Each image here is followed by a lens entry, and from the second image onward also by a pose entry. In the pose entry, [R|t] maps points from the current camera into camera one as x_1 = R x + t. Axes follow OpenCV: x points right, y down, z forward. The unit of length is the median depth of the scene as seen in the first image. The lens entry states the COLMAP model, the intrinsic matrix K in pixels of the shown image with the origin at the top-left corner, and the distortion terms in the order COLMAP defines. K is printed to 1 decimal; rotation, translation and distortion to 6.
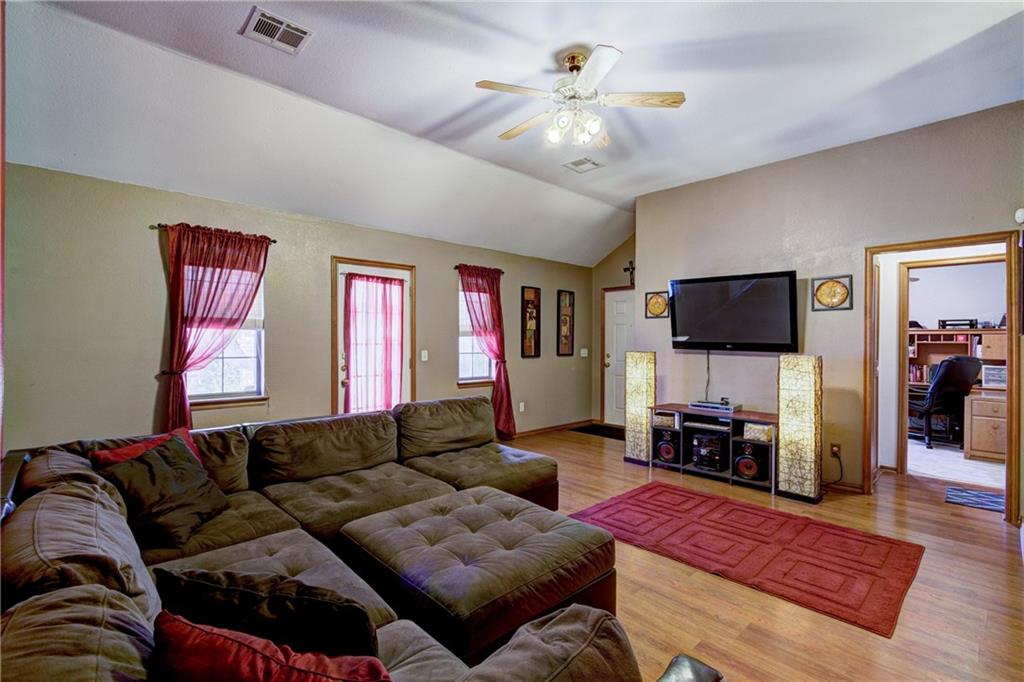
lens RADIAL K [[466.2, 0, 508.0], [0, 466.2, 340.7], [0, 0, 1]] dist [-0.002299, 0.001074]
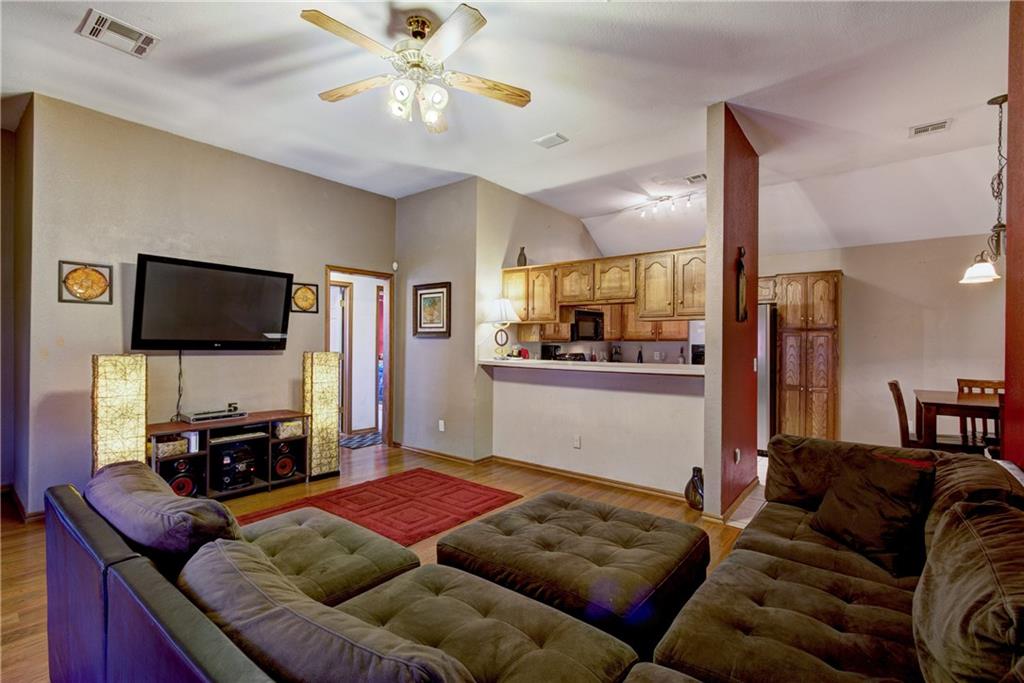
lens RADIAL K [[466.2, 0, 508.0], [0, 466.2, 341.2], [0, 0, 1]] dist [-0.002299, 0.001074]
pose [[-0.135314, -0.006688, 0.990780, -0.450018], [-0.005892, 0.999965, 0.005945, -0.003482], [-0.990785, -0.005034, -0.135349, 0.560596]]
